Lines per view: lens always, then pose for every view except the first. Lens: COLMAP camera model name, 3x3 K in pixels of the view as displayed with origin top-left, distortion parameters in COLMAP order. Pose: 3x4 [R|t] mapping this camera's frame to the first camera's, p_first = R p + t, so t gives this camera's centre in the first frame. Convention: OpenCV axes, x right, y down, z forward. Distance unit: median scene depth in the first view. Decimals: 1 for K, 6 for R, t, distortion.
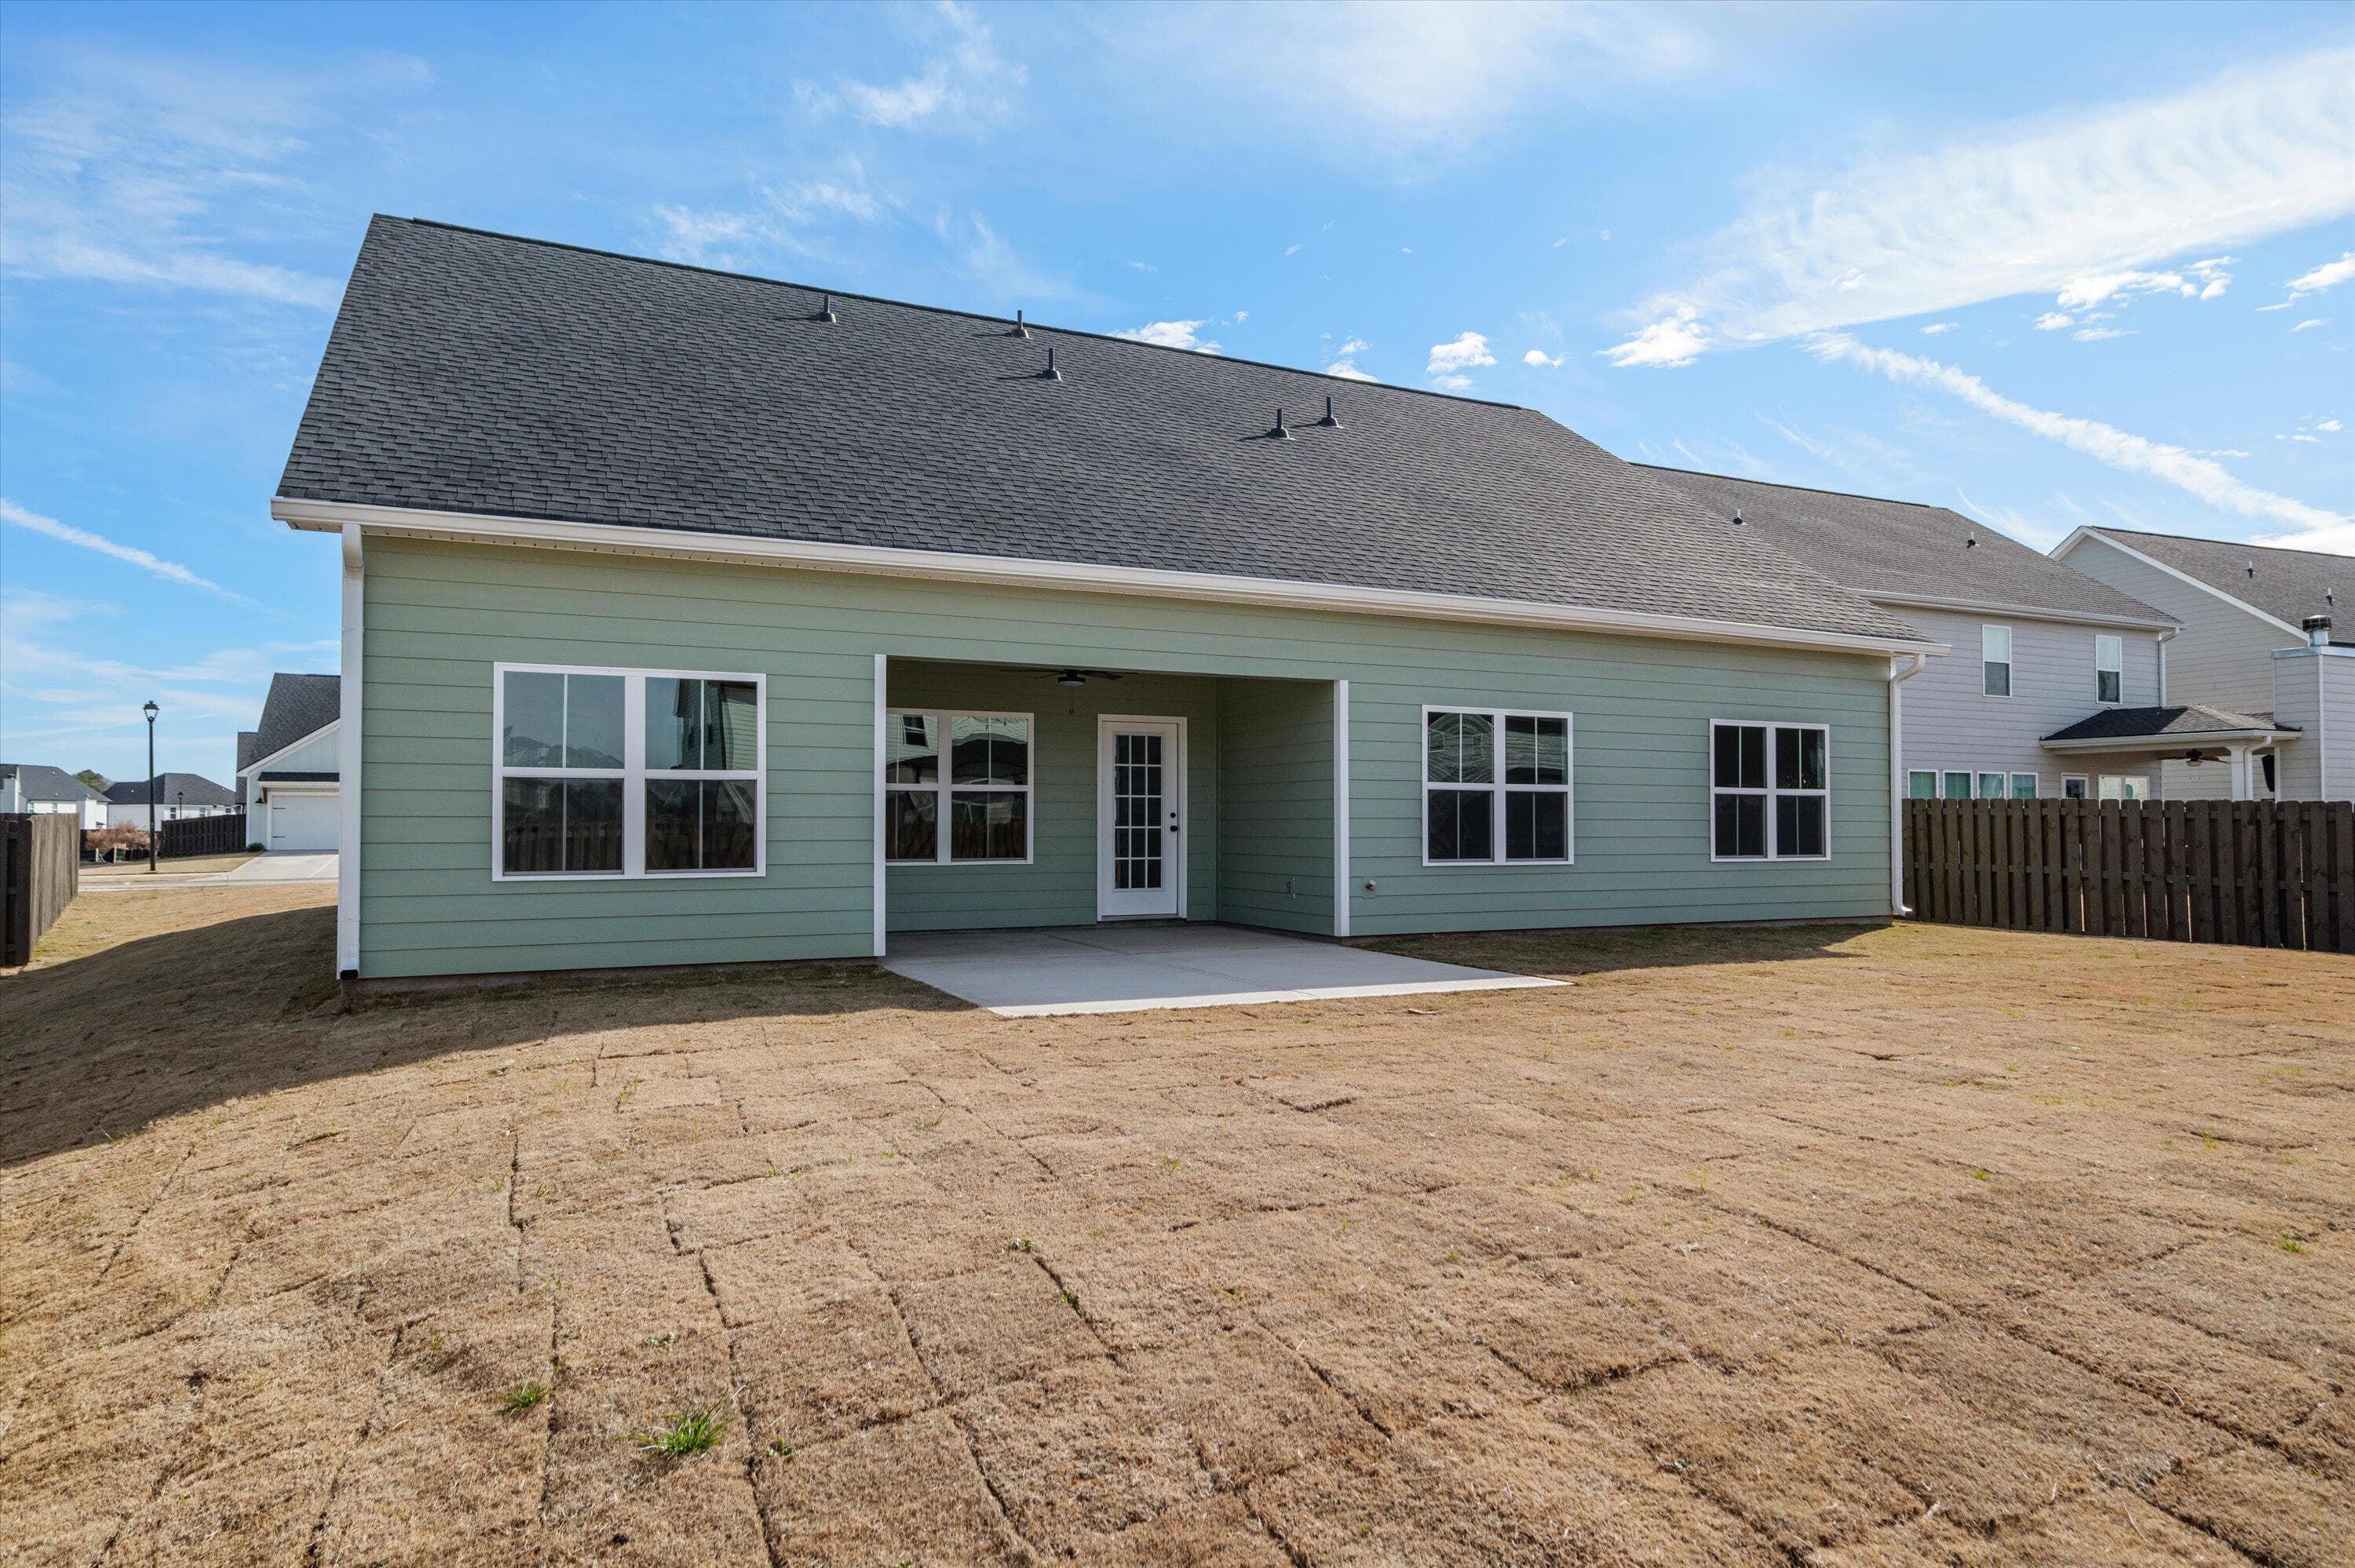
lens RADIAL K [[1375.7, 0, 1180.9], [0, 1375.7, 799.5], [0, 0, 1]] dist [-0.017456, 0.000108]
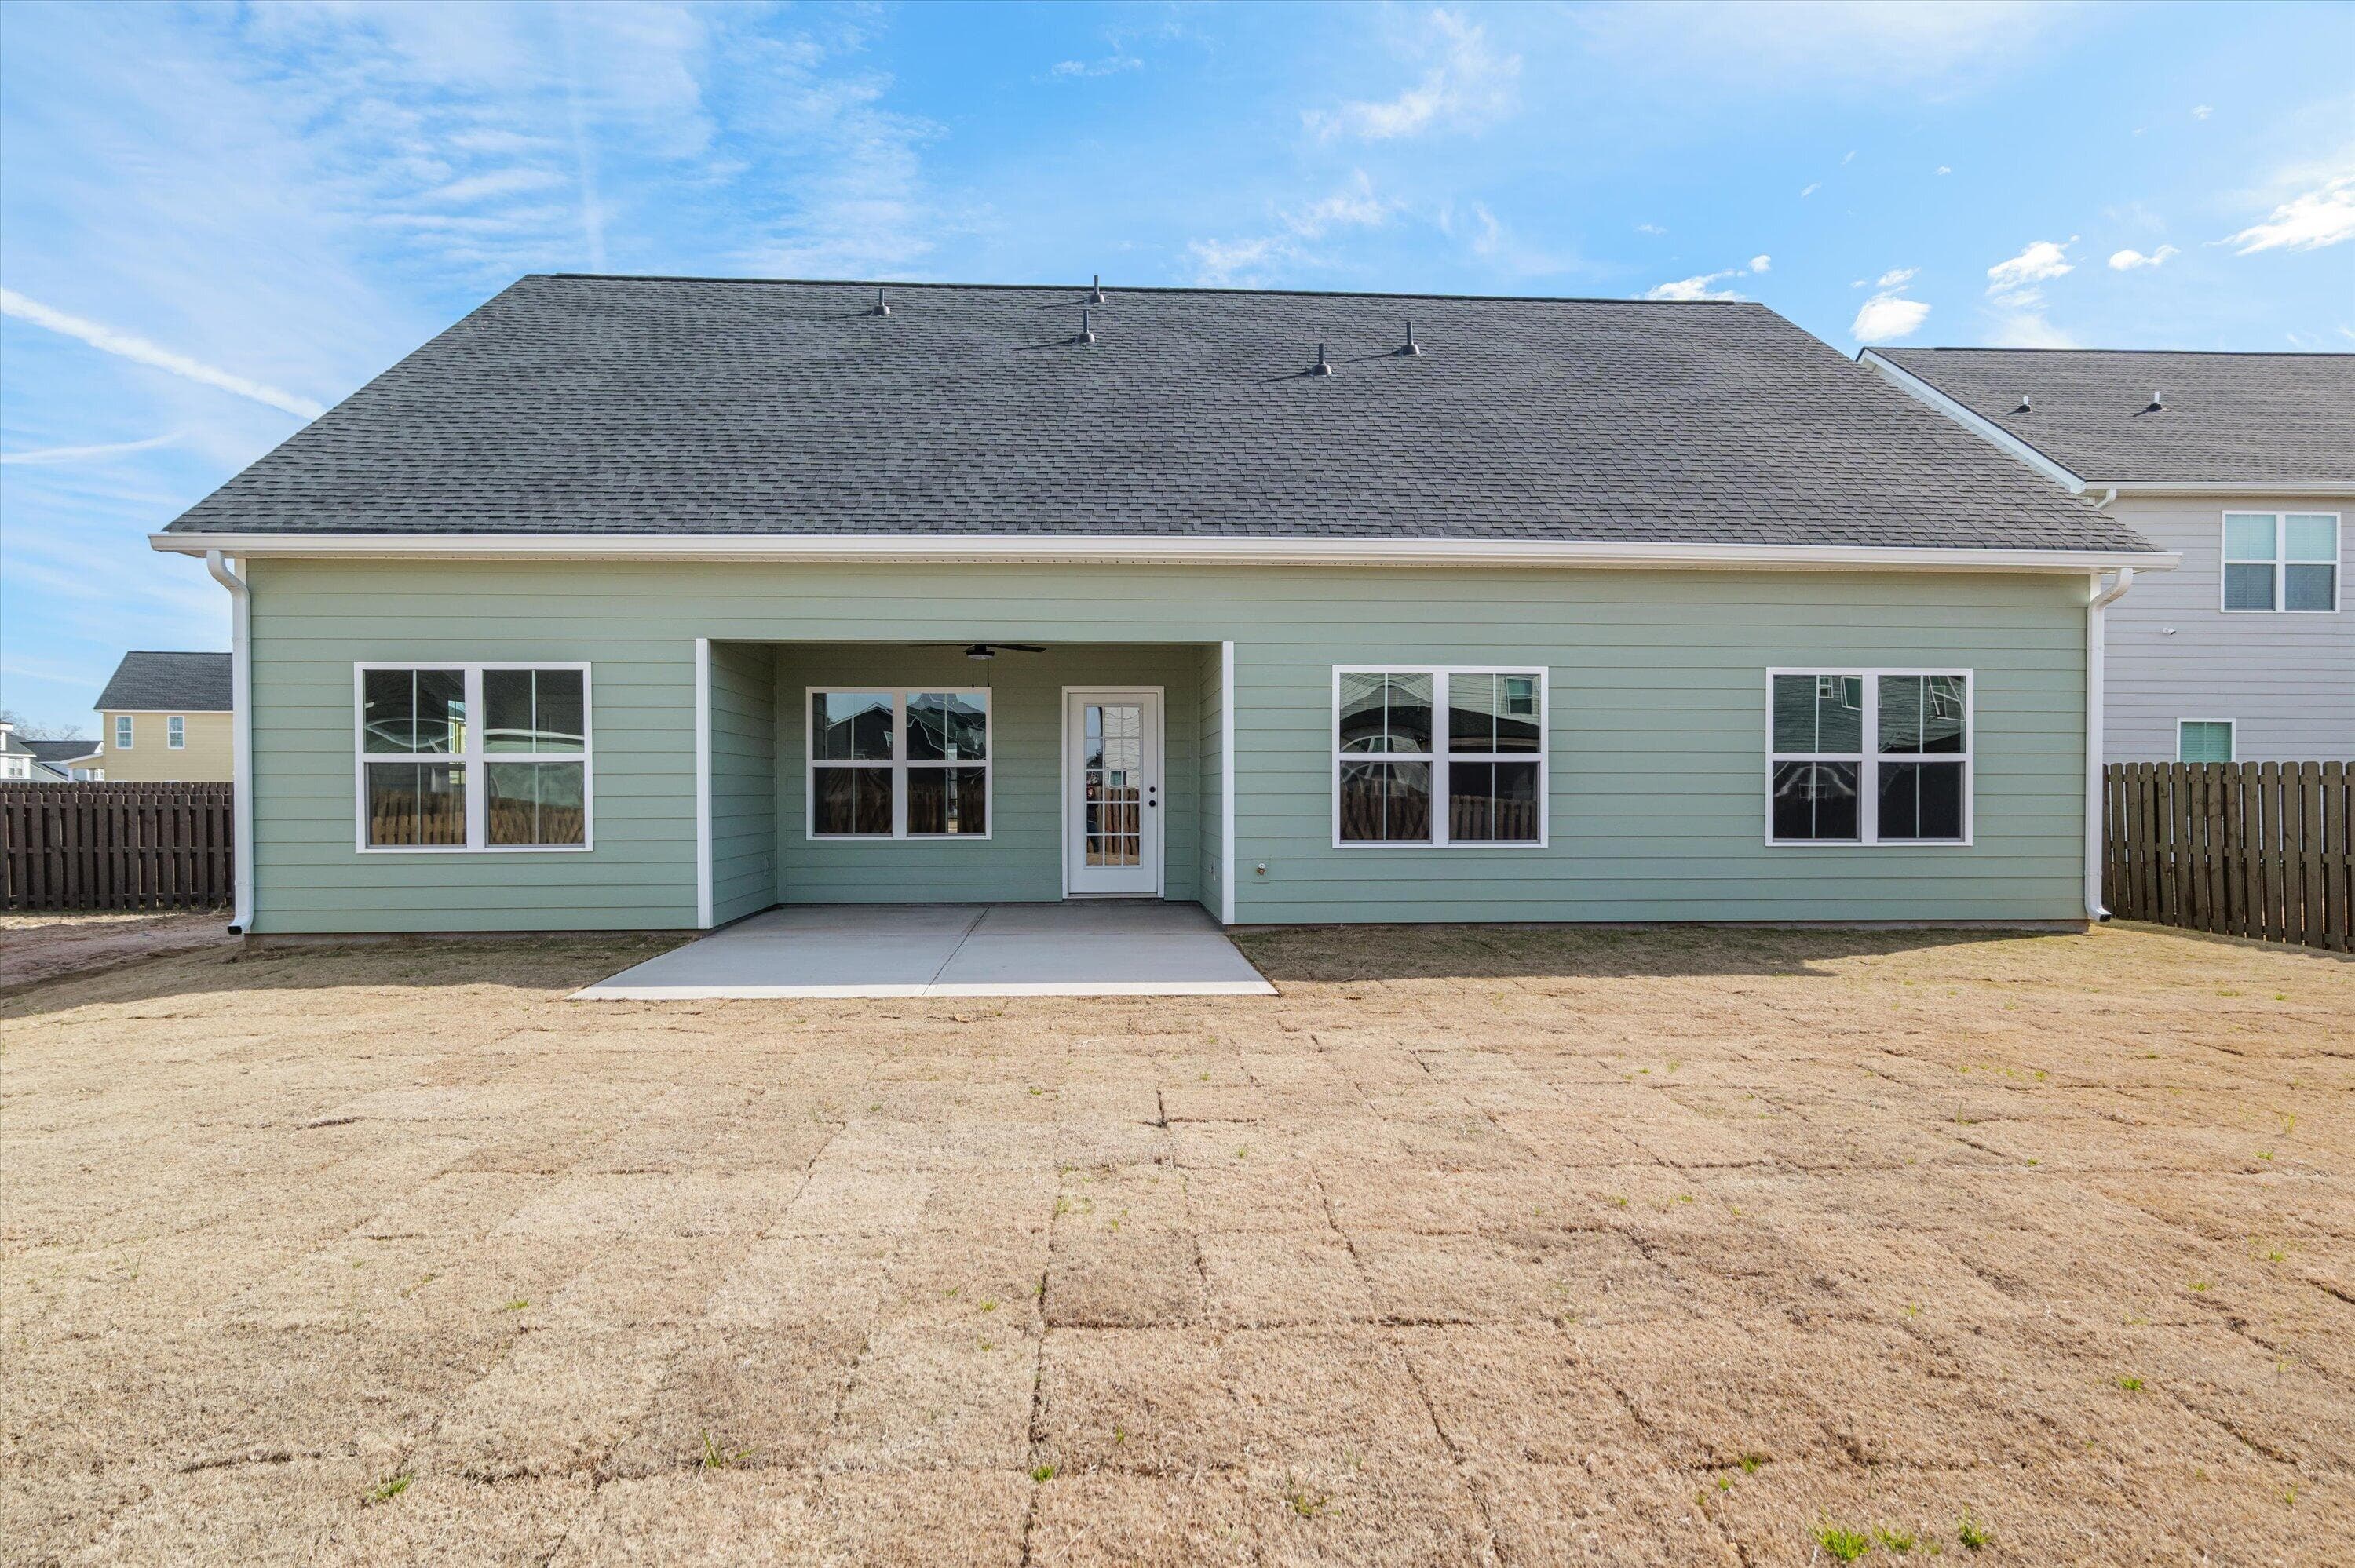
lens RADIAL K [[1312.5, 0, 1176.1], [0, 1312.5, 790.0], [0, 0, 1]] dist [-0.010649, -0.004777]
pose [[0.925140, -0.005620, -0.379584, 0.332185], [0.009917, 0.999907, 0.009364, 0.002257], [0.379496, -0.012427, 0.925110, 0.149801]]
